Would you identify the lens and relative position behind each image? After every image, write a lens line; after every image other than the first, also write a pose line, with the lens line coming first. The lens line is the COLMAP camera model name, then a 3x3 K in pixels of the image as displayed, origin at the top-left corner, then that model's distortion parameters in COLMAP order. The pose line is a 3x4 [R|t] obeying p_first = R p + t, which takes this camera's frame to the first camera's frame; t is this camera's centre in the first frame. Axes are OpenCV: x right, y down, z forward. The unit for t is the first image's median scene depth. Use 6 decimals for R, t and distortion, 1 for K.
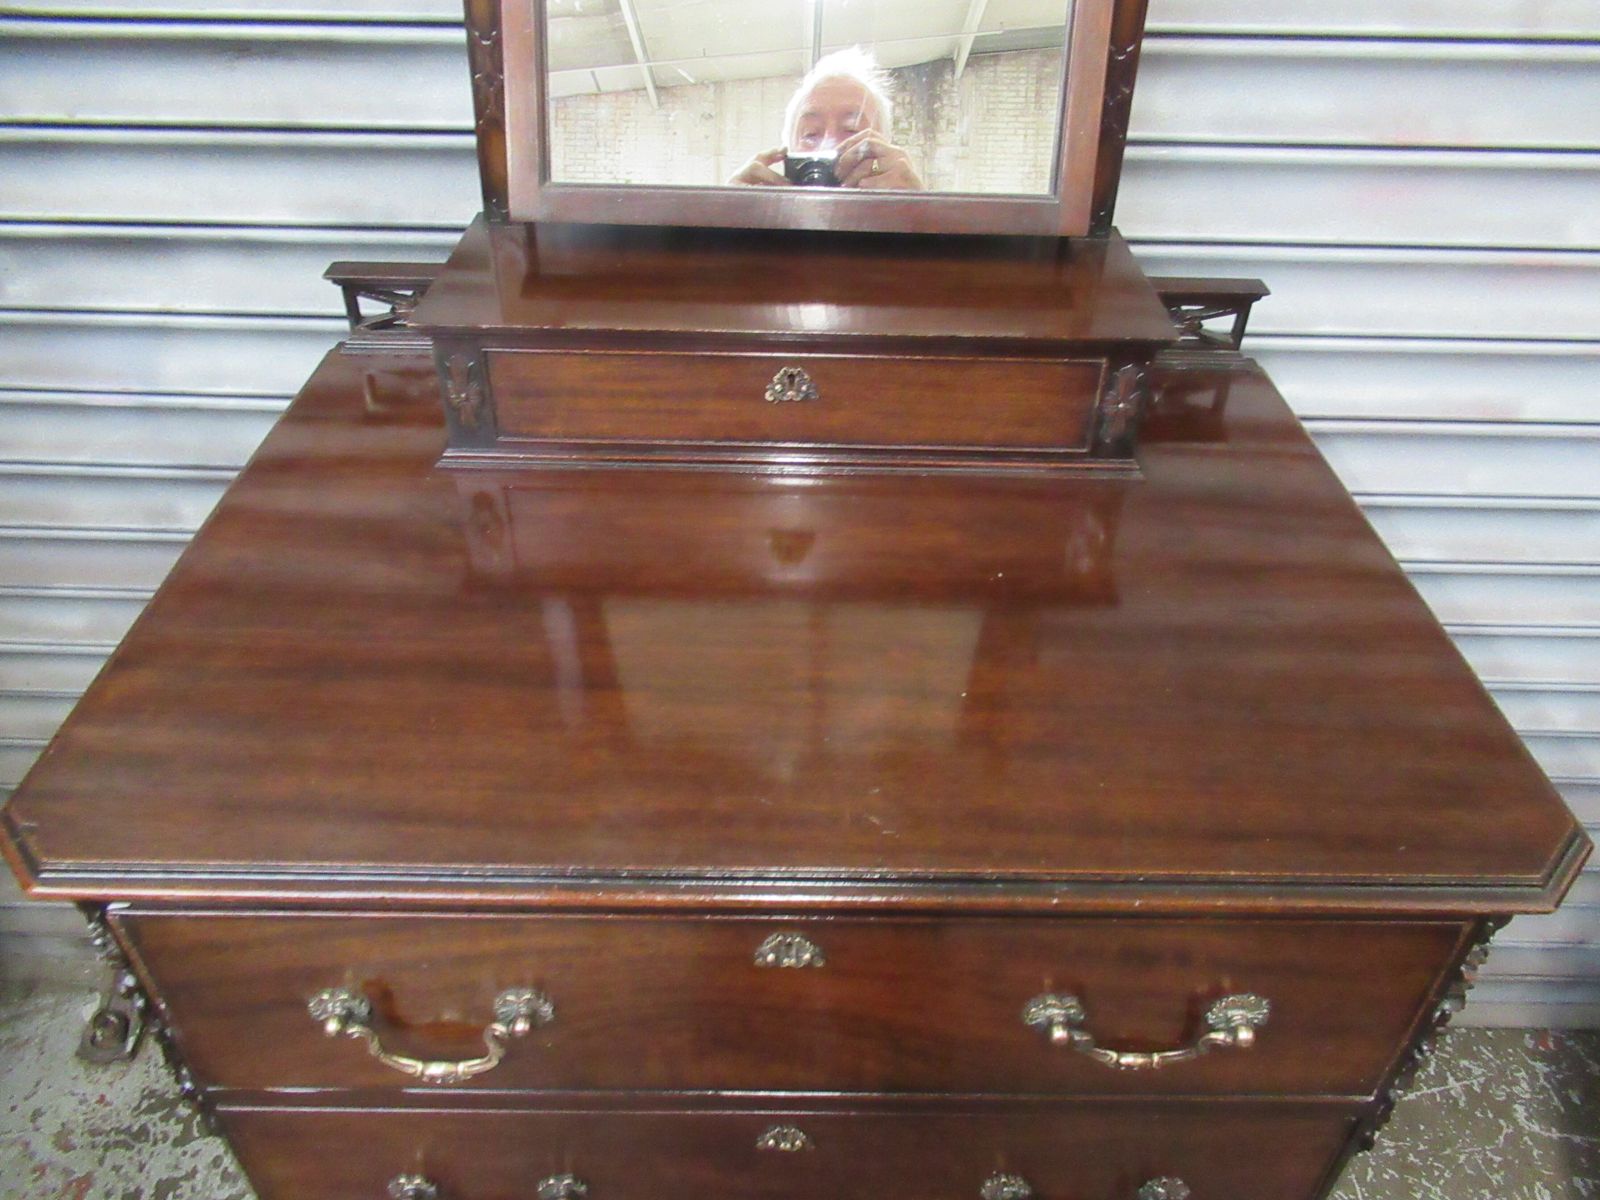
lens RADIAL K [[1179.8, 0, 788.1], [0, 1179.8, 546.4], [0, 0, 1]] dist [0.053168, 0.001460]
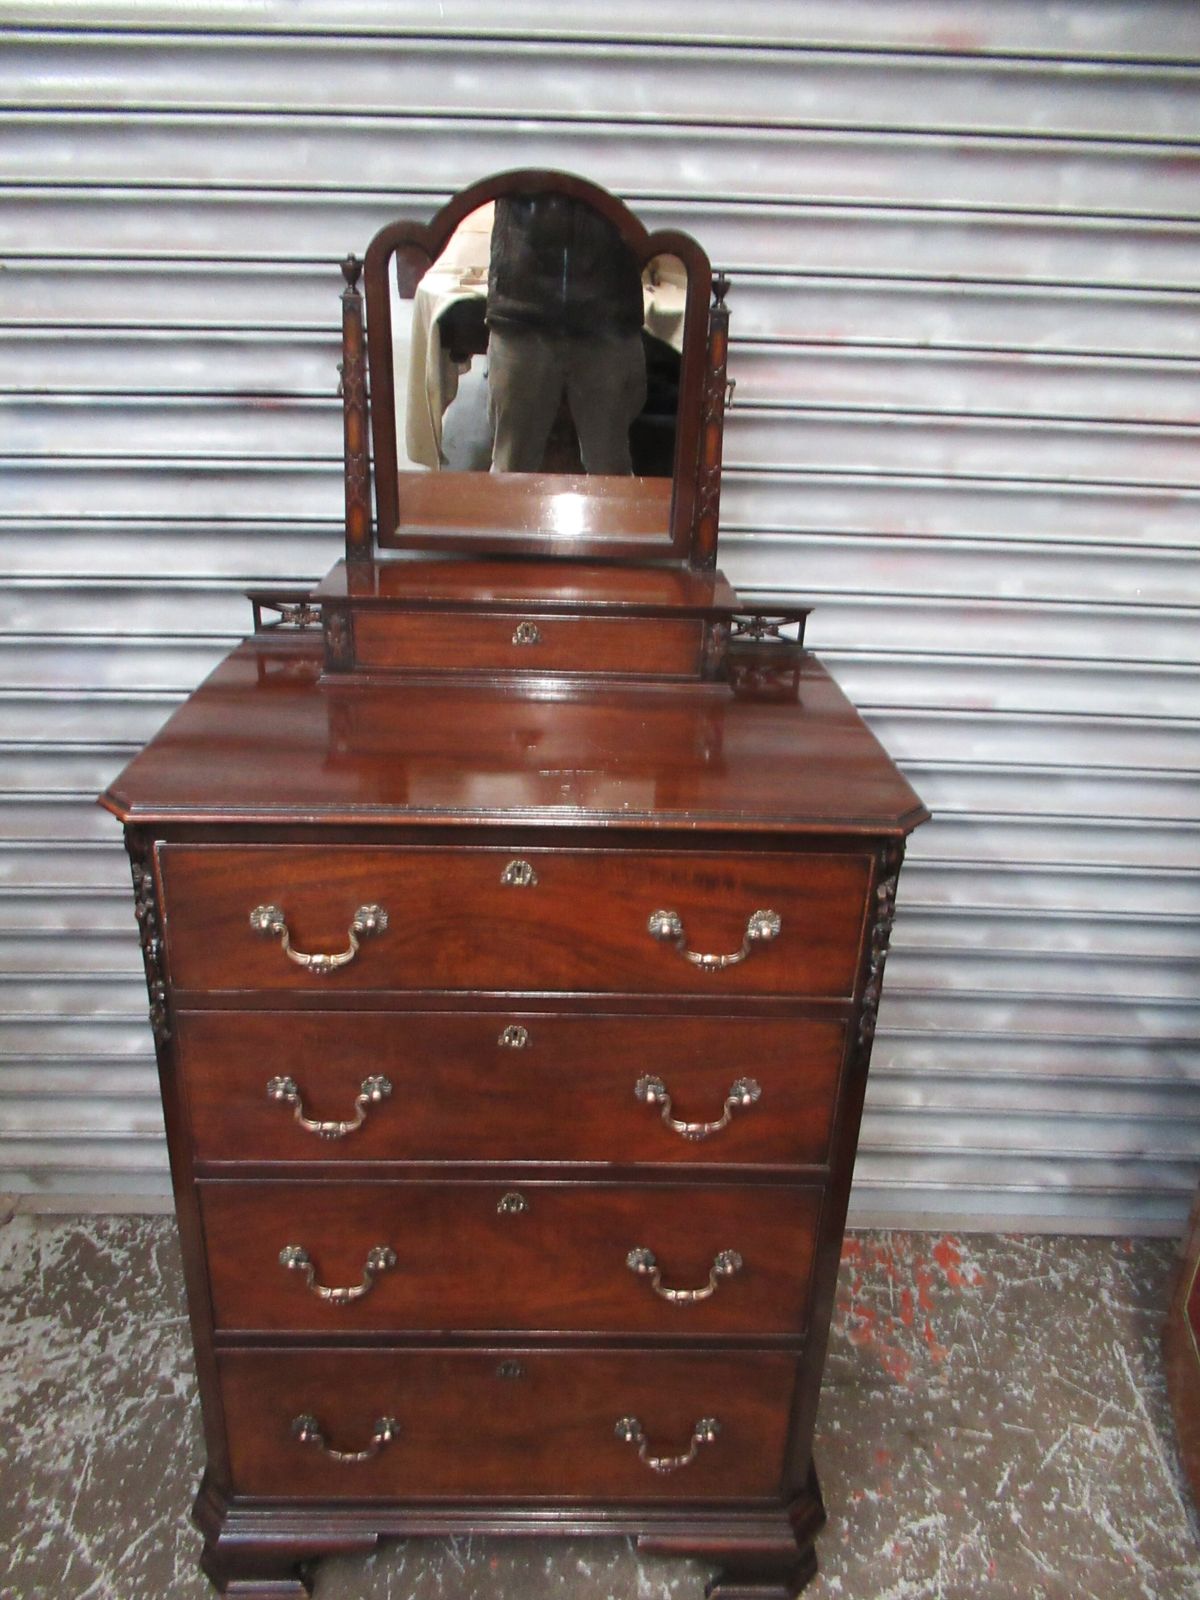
lens RADIAL K [[1226.6, 0, 576.8], [0, 1226.6, 750.7], [0, 0, 1]] dist [0.059535, -0.009195]
pose [[0.999463, 0.013959, 0.029658, 0.016895], [-0.005630, 0.964451, -0.264201, 0.351306], [-0.032292, 0.263892, 0.964012, -0.484057]]
